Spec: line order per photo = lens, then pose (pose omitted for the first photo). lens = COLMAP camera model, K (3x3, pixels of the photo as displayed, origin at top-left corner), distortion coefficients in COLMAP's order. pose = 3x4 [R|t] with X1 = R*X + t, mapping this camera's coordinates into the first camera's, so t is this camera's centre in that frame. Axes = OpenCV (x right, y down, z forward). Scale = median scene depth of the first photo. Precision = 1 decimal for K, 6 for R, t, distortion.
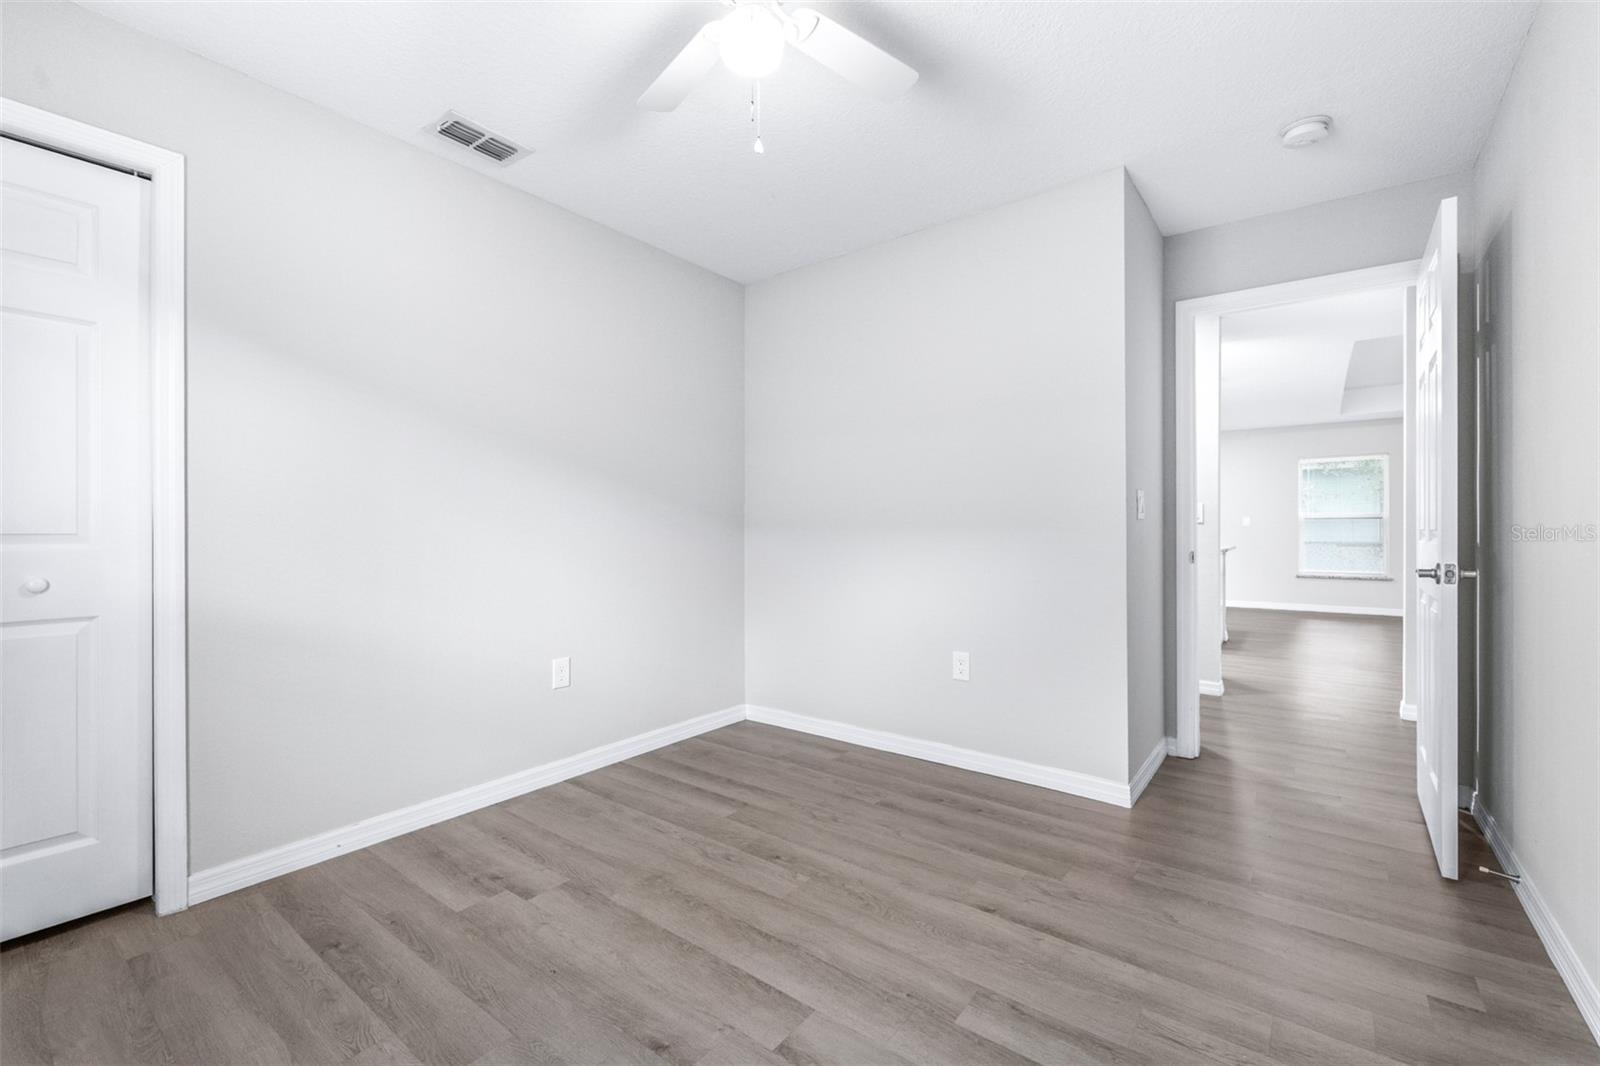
lens RADIAL K [[675.8, 0, 797.9], [0, 675.8, 523.2], [0, 0, 1]] dist [0.002819, -0.001033]
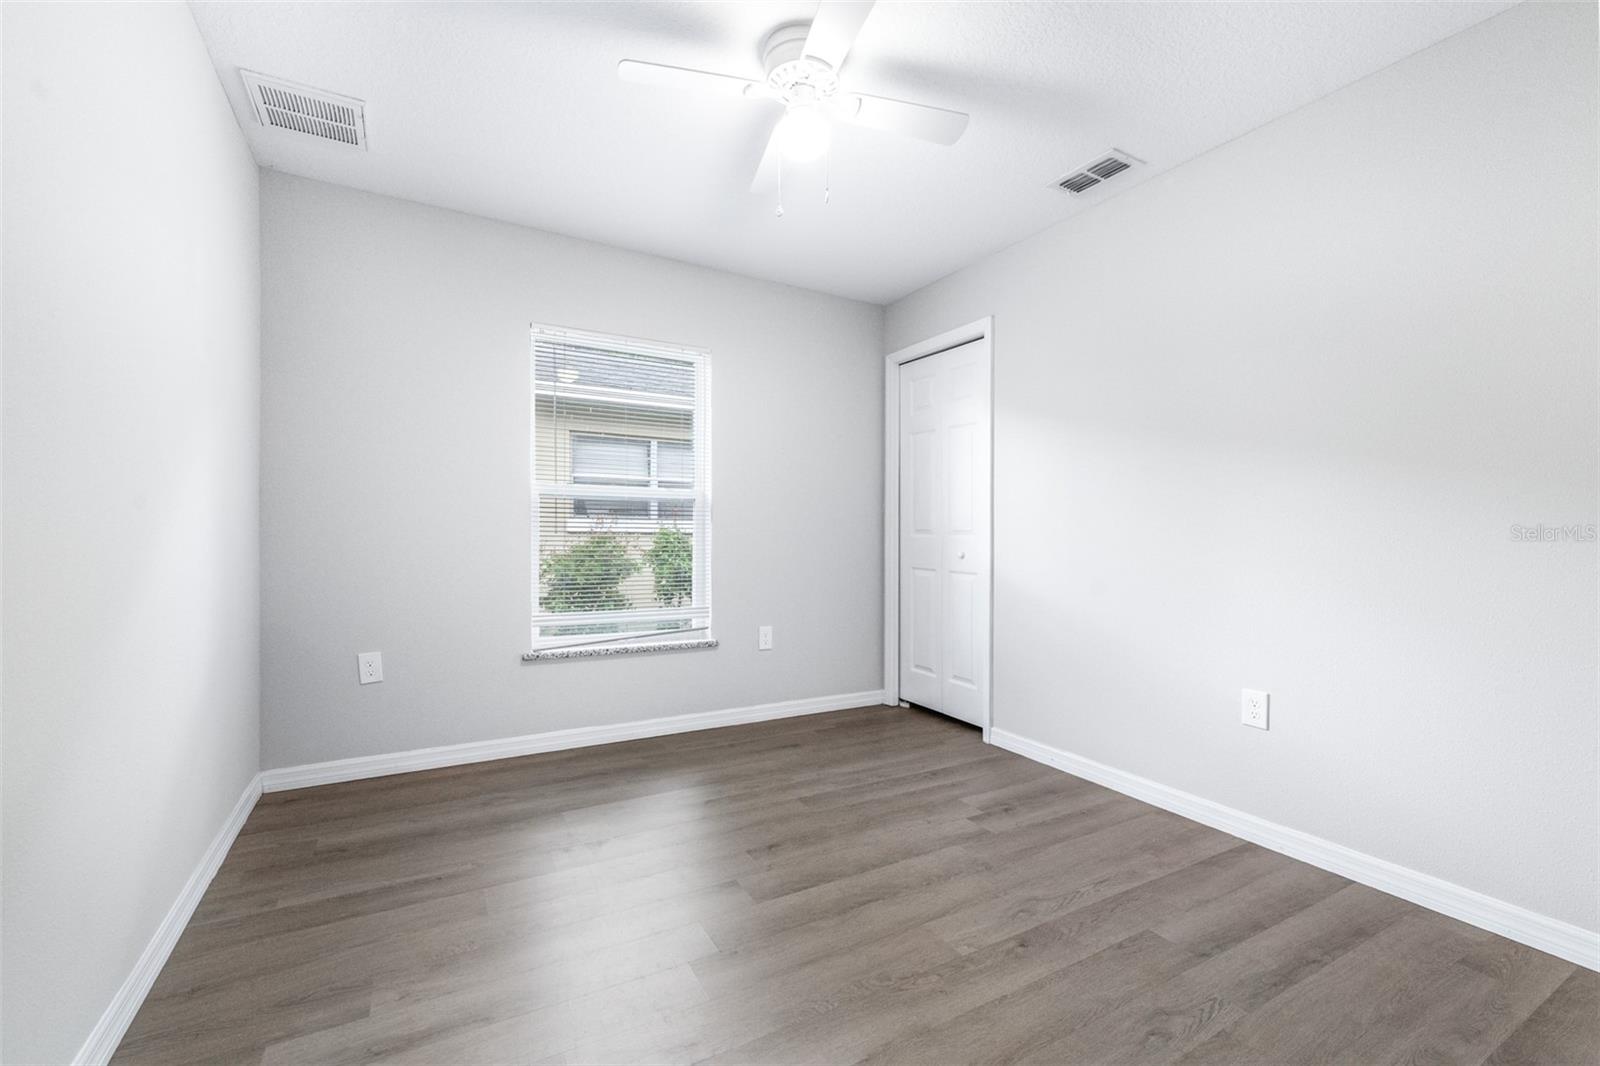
lens RADIAL K [[675.8, 0, 795.7], [0, 675.8, 536.5], [0, 0, 1]] dist [0.002819, -0.001033]
pose [[-0.391937, 0.003430, -0.919985, 0.790073], [-0.004881, 0.999971, 0.005808, 0.020106], [0.919979, 0.006766, -0.391909, 1.065345]]
